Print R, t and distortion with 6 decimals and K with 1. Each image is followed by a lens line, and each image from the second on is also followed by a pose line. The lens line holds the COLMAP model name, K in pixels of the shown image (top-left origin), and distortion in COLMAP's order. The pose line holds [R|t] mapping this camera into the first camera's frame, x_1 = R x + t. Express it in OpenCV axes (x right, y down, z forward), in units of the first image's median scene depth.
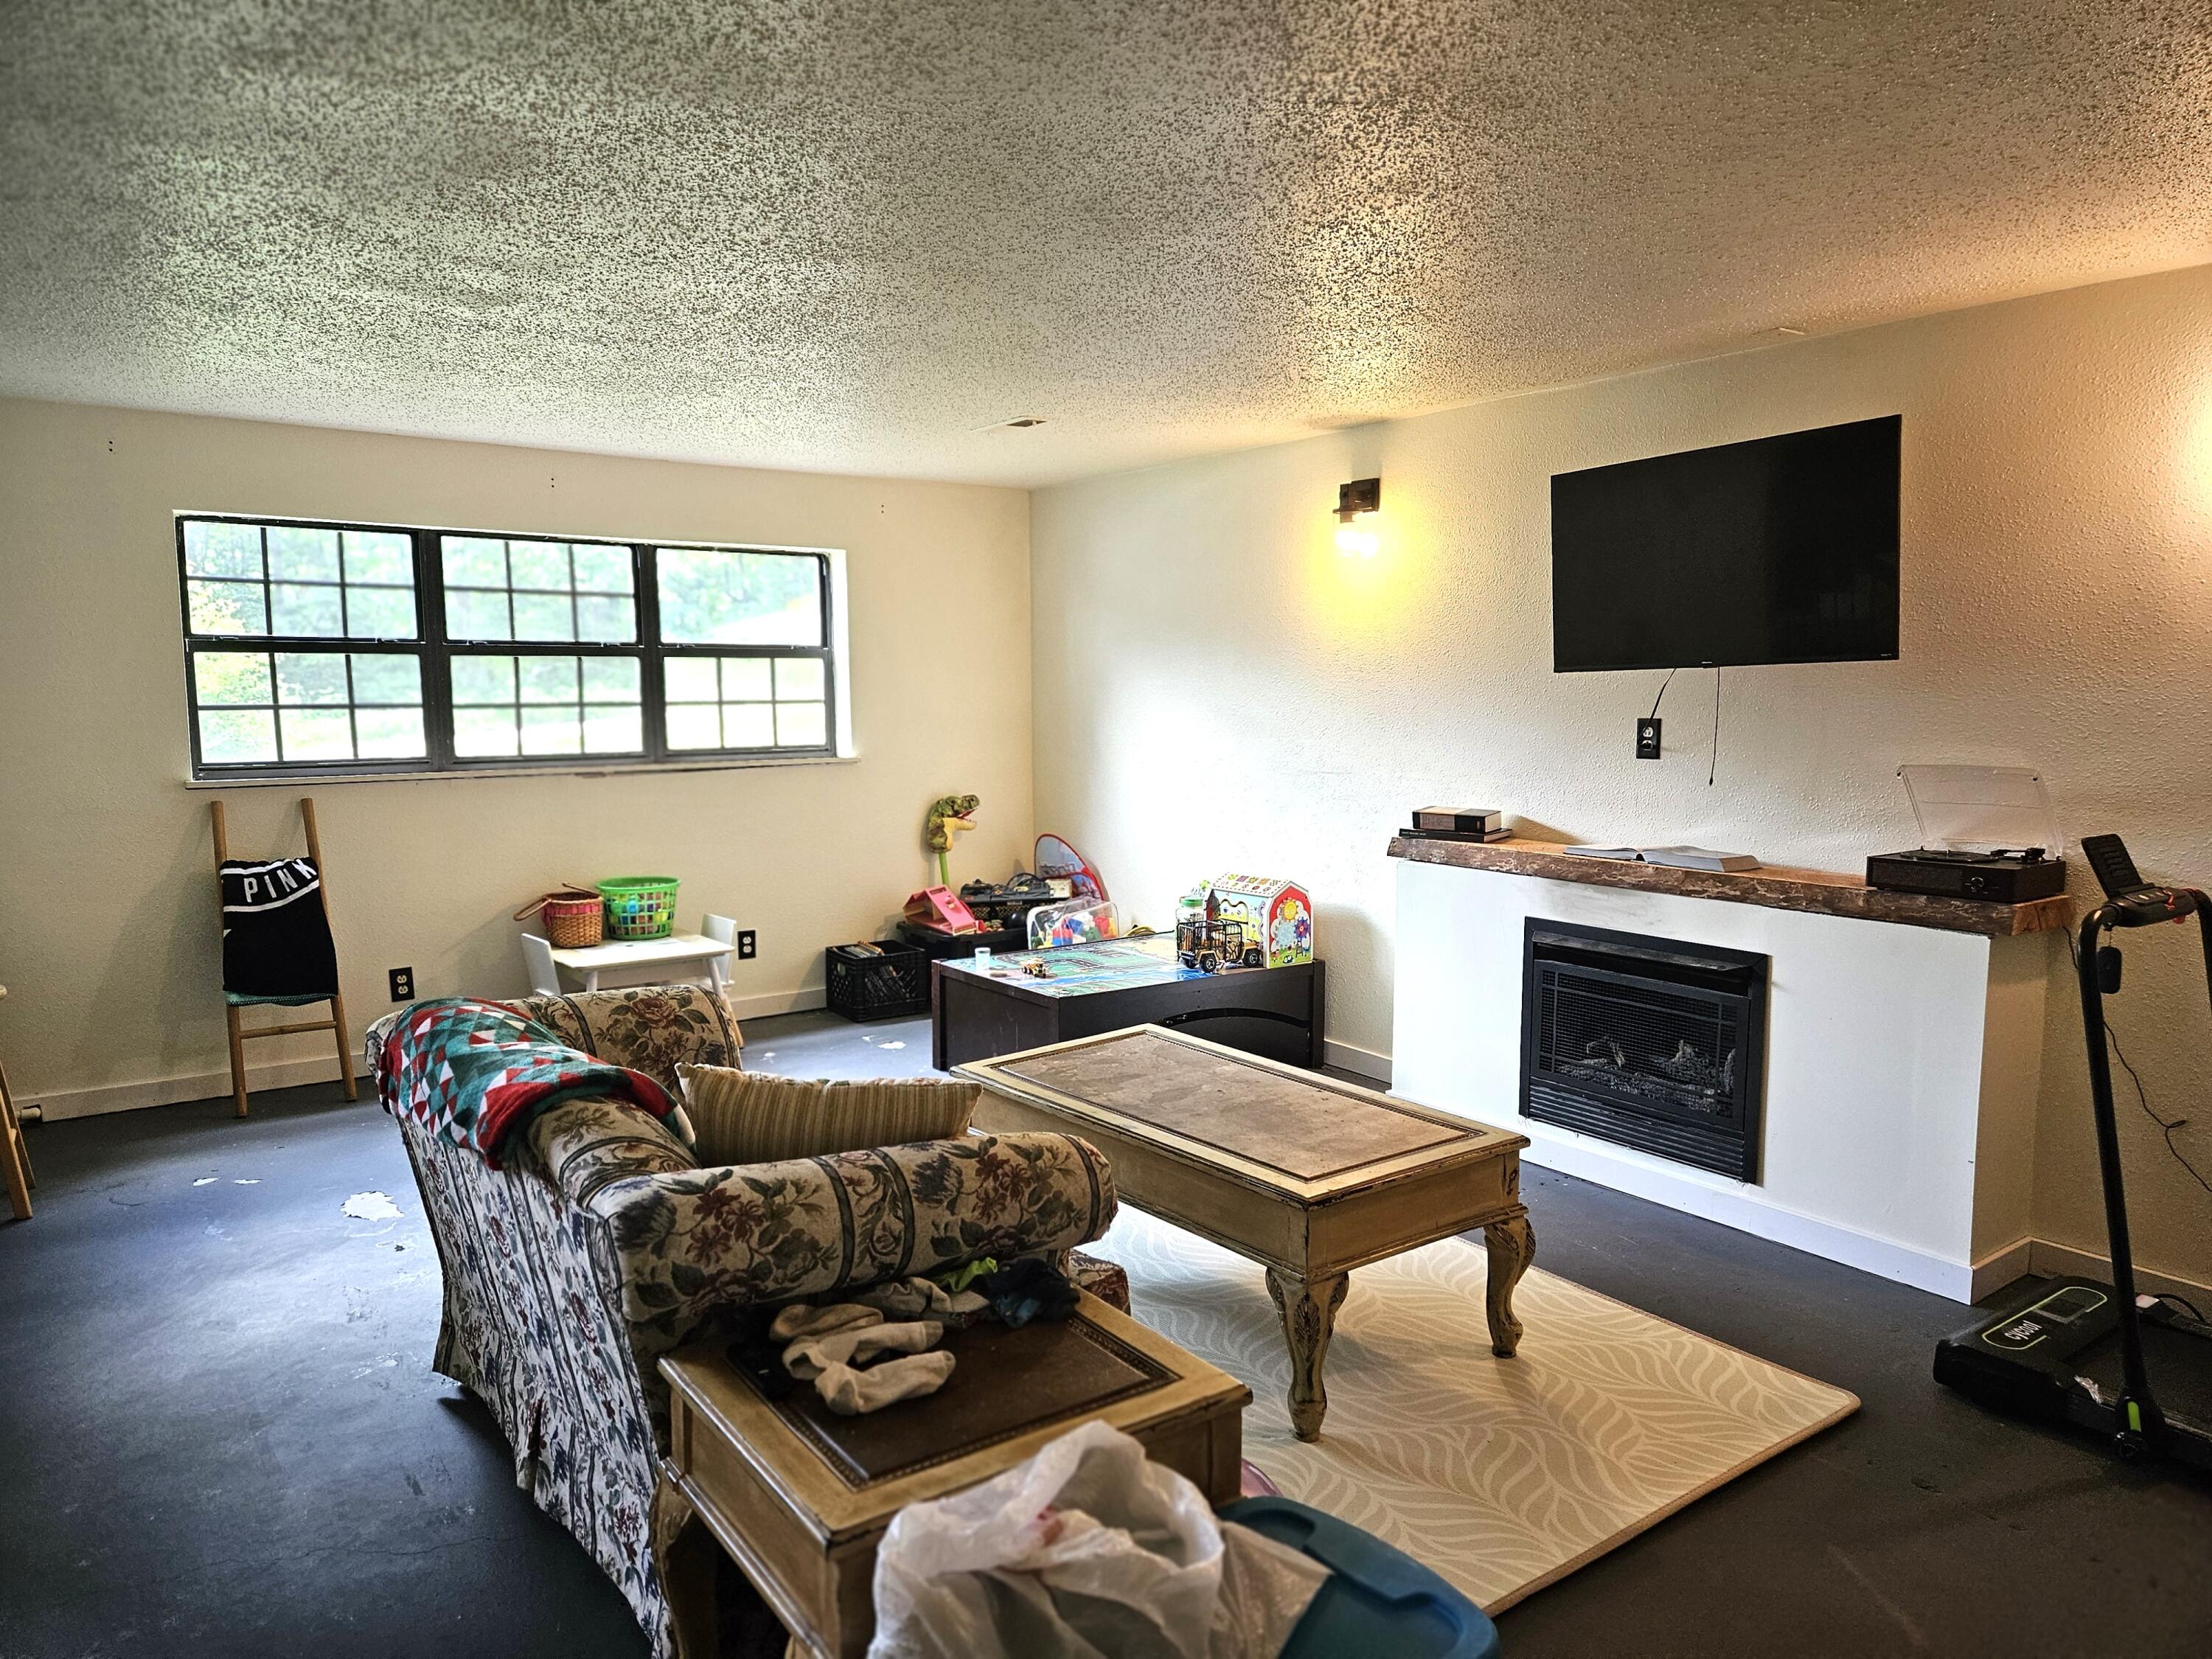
lens RADIAL K [[1454.9, 0, 1115.7], [0, 1454.9, 847.2], [0, 0, 1]] dist [-0.004278, -0.000790]
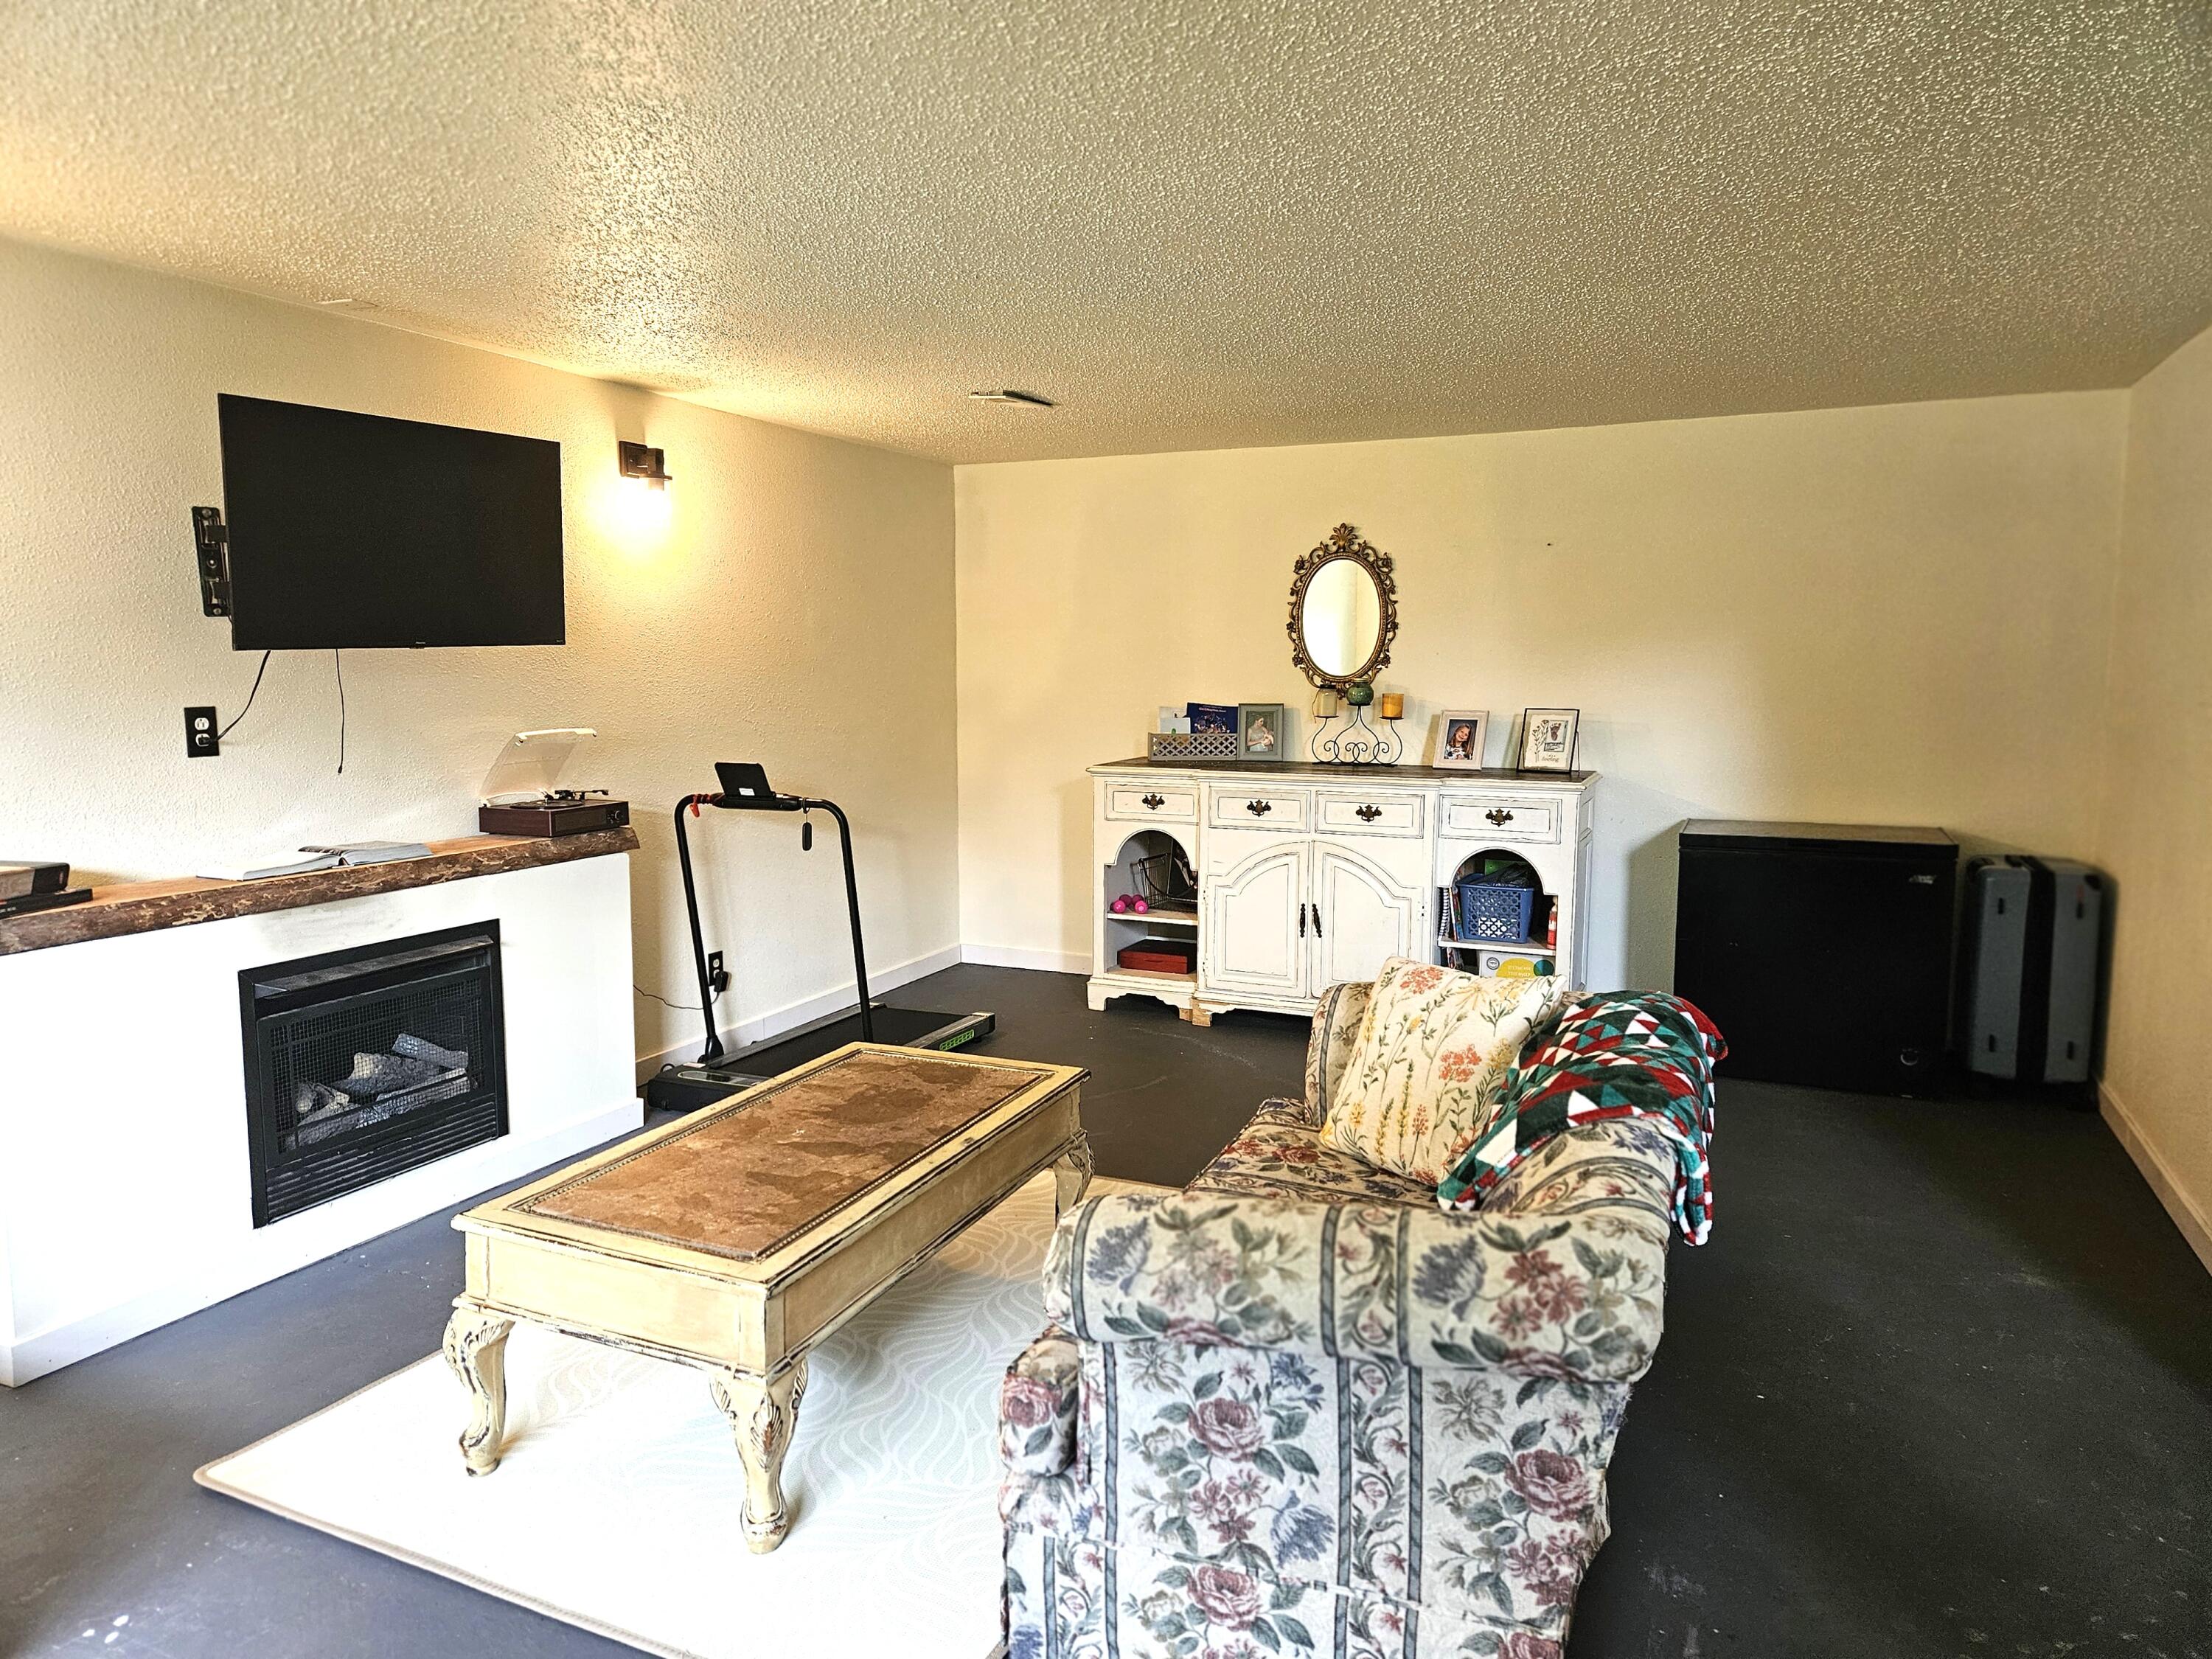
lens RADIAL K [[1454.9, 0, 1113.4], [0, 1454.9, 814.7], [0, 0, 1]] dist [-0.004278, -0.000790]
pose [[-0.497987, -0.096085, 0.861845, -0.651216], [0.088545, 0.983014, 0.160756, -0.125319], [-0.862652, 0.156366, -0.481020, 1.047844]]
